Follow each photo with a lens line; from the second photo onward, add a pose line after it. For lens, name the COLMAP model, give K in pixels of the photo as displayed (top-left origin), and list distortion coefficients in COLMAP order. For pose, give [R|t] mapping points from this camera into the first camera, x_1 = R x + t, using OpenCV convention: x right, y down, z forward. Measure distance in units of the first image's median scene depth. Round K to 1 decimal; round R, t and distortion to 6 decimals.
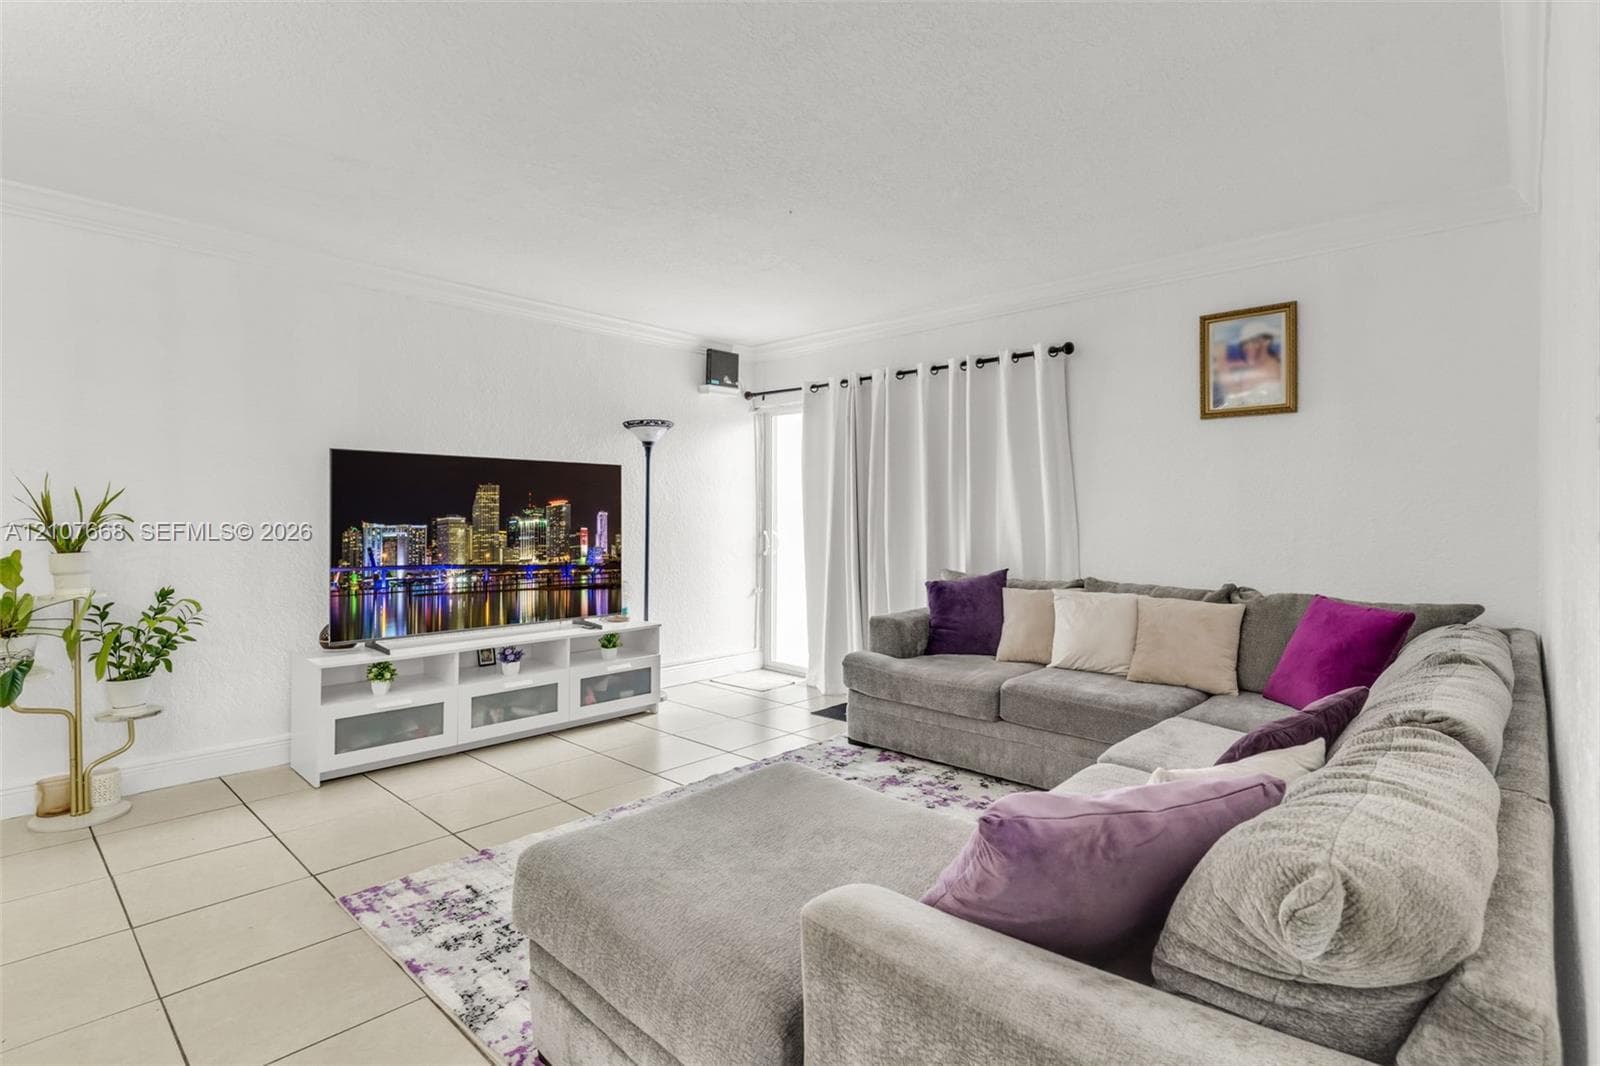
lens RADIAL K [[775.8, 0, 764.4], [0, 775.8, 504.0], [0, 0, 1]] dist [0.002195, 0.000464]
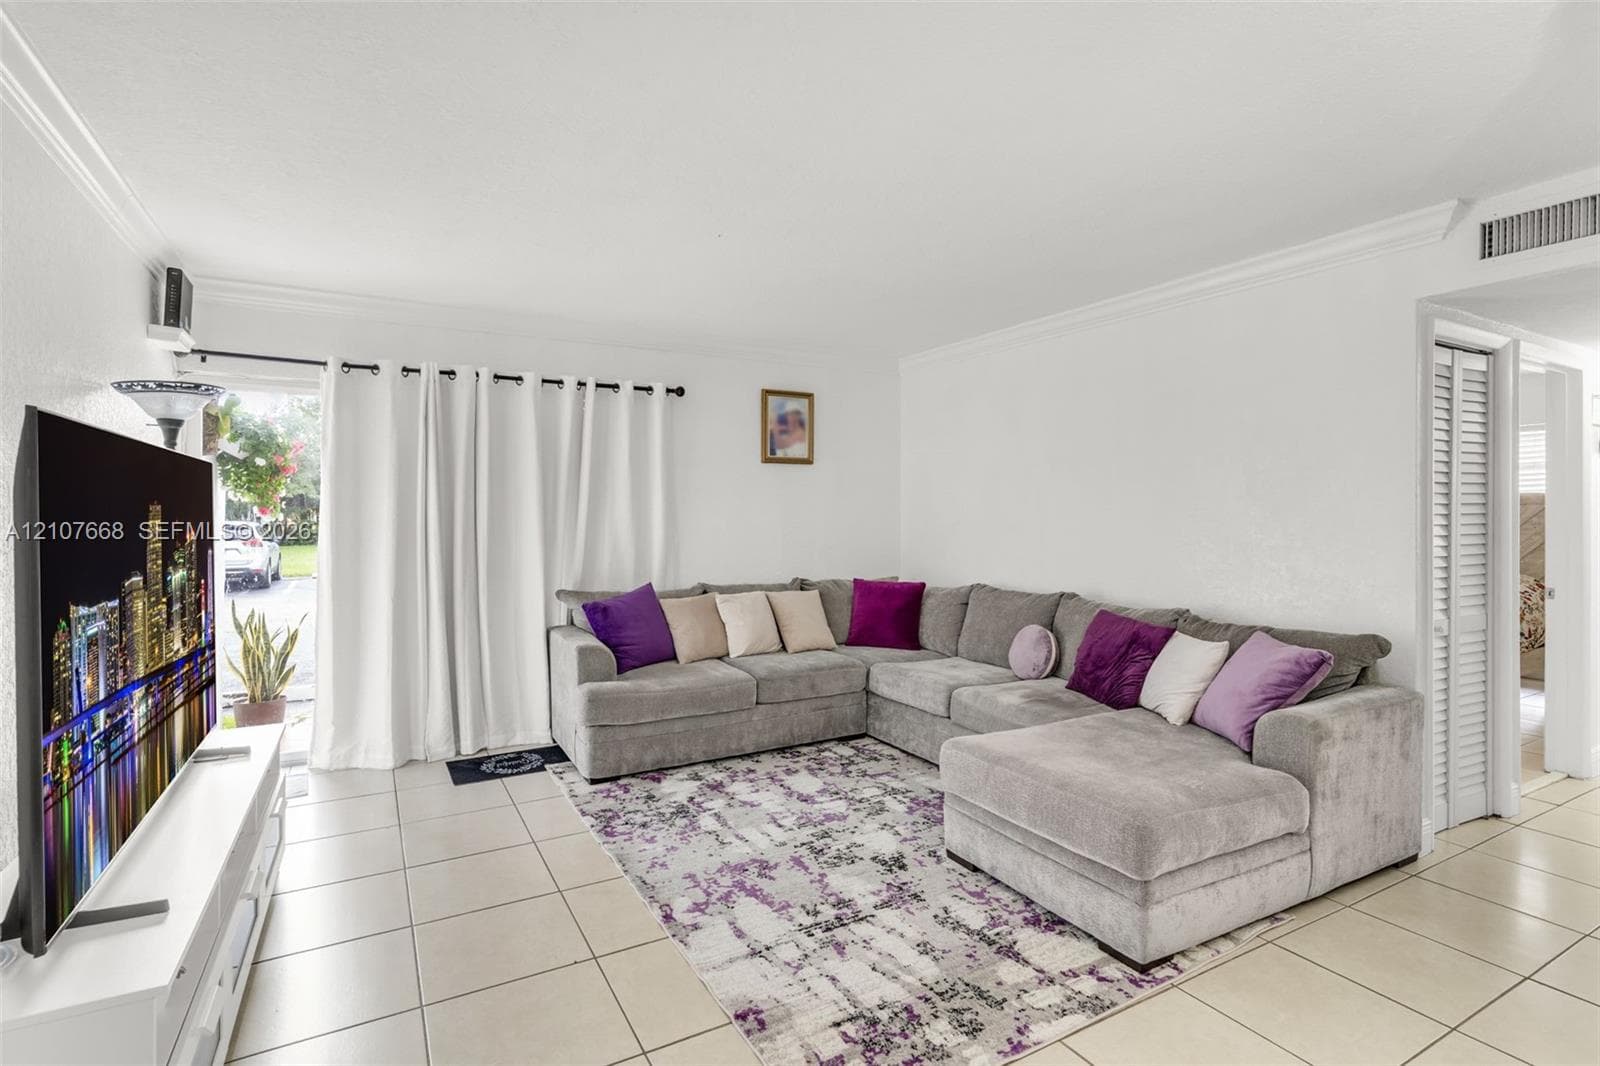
lens RADIAL K [[777.5, 0, 798.9], [0, 777.5, 513.1], [0, 0, 1]] dist [0.038411, -0.057487]
pose [[0.289410, -0.003533, 0.957199, -0.713464], [-0.010400, 0.999923, 0.006835, -0.026375], [-0.957149, -0.011933, 0.289351, 0.493651]]
